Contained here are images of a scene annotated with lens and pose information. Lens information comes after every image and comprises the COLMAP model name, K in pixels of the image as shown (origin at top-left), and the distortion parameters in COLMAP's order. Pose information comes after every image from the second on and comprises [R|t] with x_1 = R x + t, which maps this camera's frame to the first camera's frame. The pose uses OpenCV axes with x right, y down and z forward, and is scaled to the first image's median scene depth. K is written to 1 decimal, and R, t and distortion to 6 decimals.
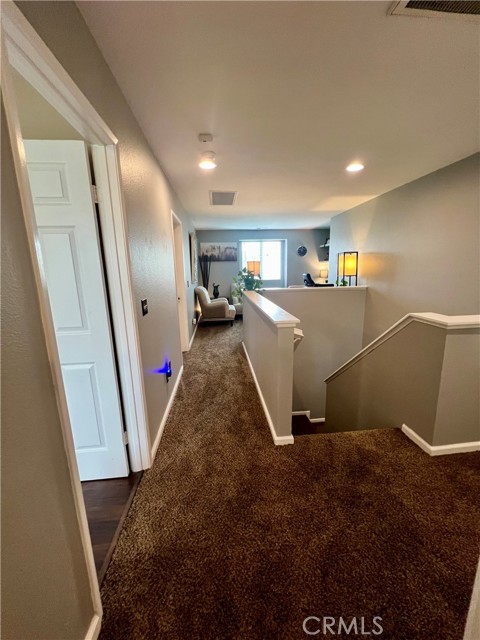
lens RADIAL K [[256.1, 0, 241.7], [0, 256.1, 320.3], [0, 0, 1]] dist [-0.000020, -0.000382]
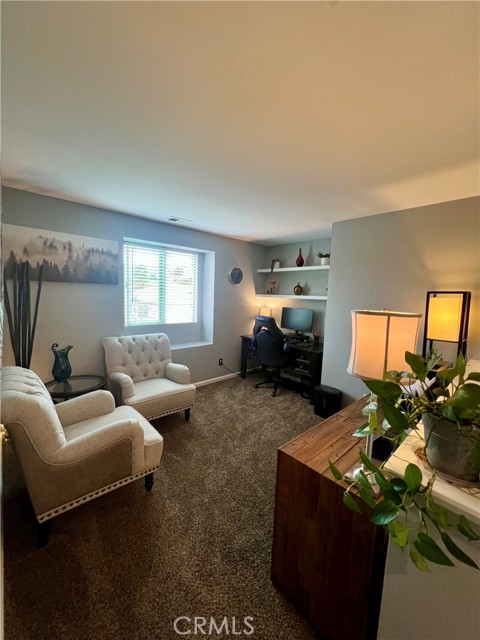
lens RADIAL K [[256.1, 0, 238.6], [0, 256.1, 318.7], [0, 0, 1]] dist [-0.000020, -0.000382]
pose [[0.791591, -0.013659, 0.610898, -0.121497], [0.074098, 0.994518, -0.073779, -0.131273], [-0.606541, 0.103669, 0.788264, 0.558369]]
